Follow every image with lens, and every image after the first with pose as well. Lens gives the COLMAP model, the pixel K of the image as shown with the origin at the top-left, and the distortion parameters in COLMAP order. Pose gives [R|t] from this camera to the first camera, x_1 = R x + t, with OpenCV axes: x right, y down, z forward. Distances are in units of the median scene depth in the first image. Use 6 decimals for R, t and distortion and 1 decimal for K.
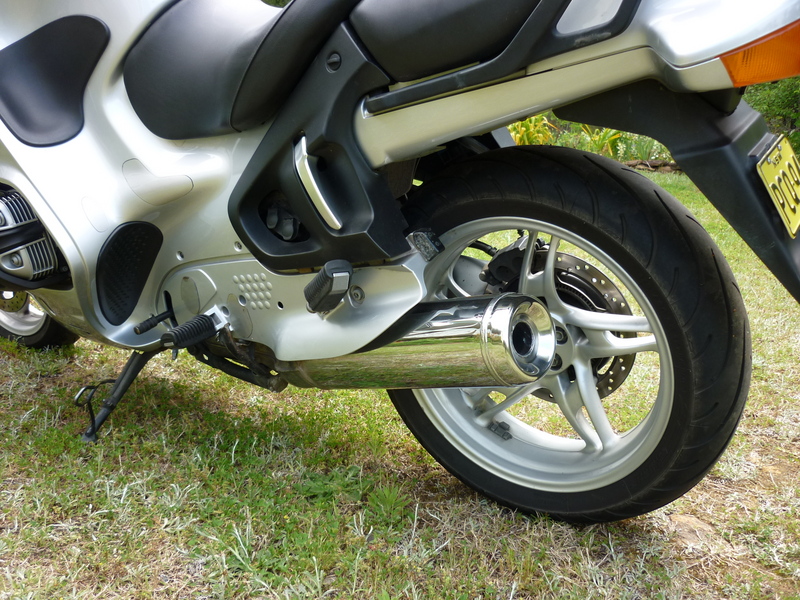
lens RADIAL K [[788.0, 0, 369.7], [0, 788.0, 319.1], [0, 0, 1]] dist [-0.094976, 0.099849]
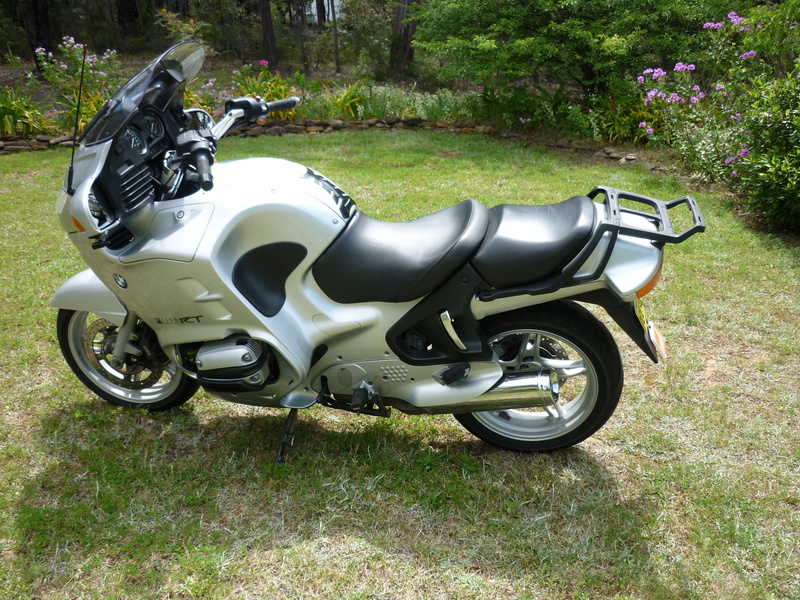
lens RADIAL K [[788.0, 0, 369.7], [0, 788.0, 319.1], [0, 0, 1]] dist [-0.094976, 0.099849]
pose [[0.922646, -0.160626, 0.350604, -0.908356], [0.122261, 0.984066, 0.129101, -0.448582], [-0.365754, -0.076249, 0.927583, -0.814807]]
